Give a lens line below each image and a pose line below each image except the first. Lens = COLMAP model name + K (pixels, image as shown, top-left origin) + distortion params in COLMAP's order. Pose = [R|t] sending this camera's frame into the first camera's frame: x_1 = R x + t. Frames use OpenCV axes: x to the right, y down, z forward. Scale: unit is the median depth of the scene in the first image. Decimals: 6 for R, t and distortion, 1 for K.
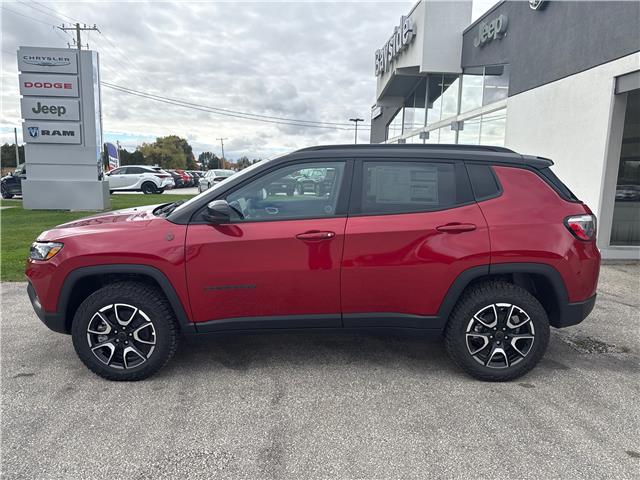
lens RADIAL K [[460.2, 0, 320.0], [0, 460.2, 240.0], [0, 0, 1]] dist [0.000509, -0.004120]
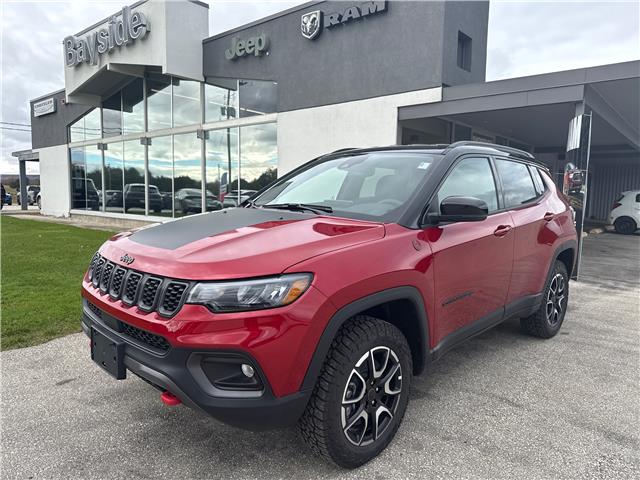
lens RADIAL K [[460.2, 0, 320.0], [0, 460.2, 240.0], [0, 0, 1]] dist [0.000509, -0.004120]
pose [[0.692319, -0.078579, 0.717301, -0.324760], [0.098756, 0.995018, 0.013686, -0.013830], [-0.714802, 0.061363, 0.696629, 0.187899]]
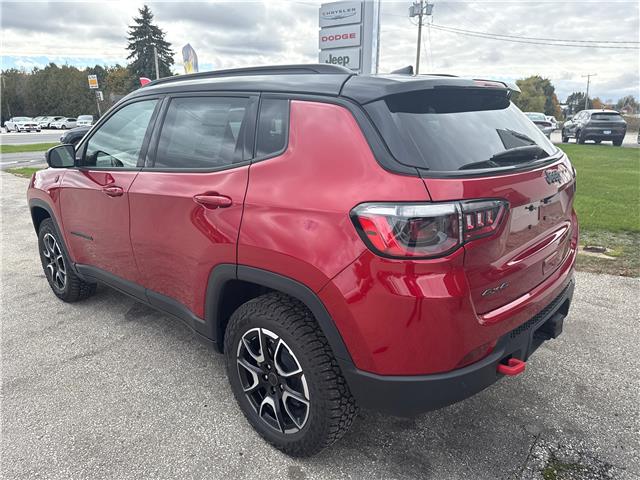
lens RADIAL K [[460.2, 0, 320.0], [0, 460.2, 240.0], [0, 0, 1]] dist [0.000509, -0.004120]
pose [[0.732979, 0.162065, -0.660664, 0.272799], [-0.085339, 0.985440, 0.147054, -0.024572], [0.674877, -0.051407, 0.736138, 0.199905]]
